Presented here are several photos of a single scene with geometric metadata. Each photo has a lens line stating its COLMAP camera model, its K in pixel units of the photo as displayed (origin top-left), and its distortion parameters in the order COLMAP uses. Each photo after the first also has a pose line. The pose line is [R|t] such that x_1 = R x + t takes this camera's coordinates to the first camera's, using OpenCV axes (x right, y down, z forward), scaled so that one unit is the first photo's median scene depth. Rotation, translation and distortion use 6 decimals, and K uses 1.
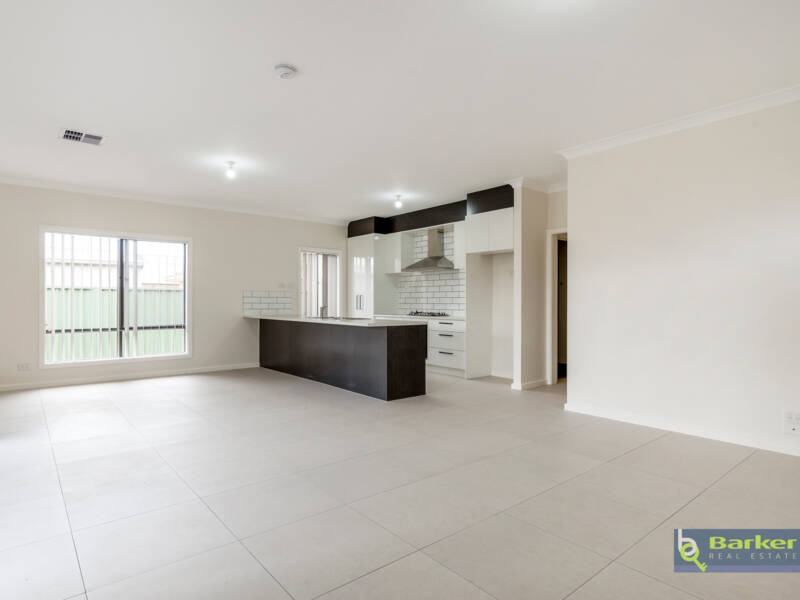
lens RADIAL K [[454.8, 0, 398.3], [0, 454.8, 303.1], [0, 0, 1]] dist [0.001481, -0.000103]
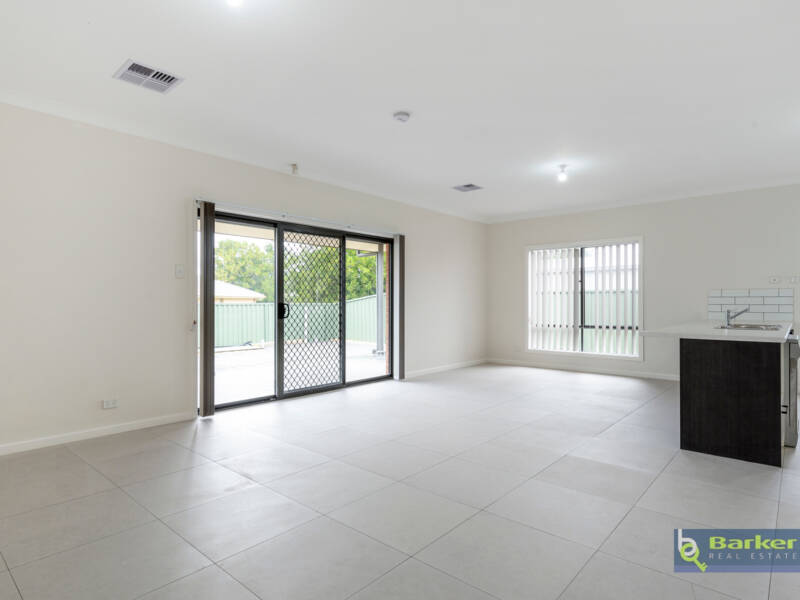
lens RADIAL K [[454.8, 0, 401.4], [0, 454.8, 302.4], [0, 0, 1]] dist [0.001481, -0.000103]
pose [[0.154447, -0.000740, -0.988001, 0.484151], [-0.002547, 0.999996, -0.001147, -0.001680], [0.987998, 0.002694, 0.154445, 0.402556]]
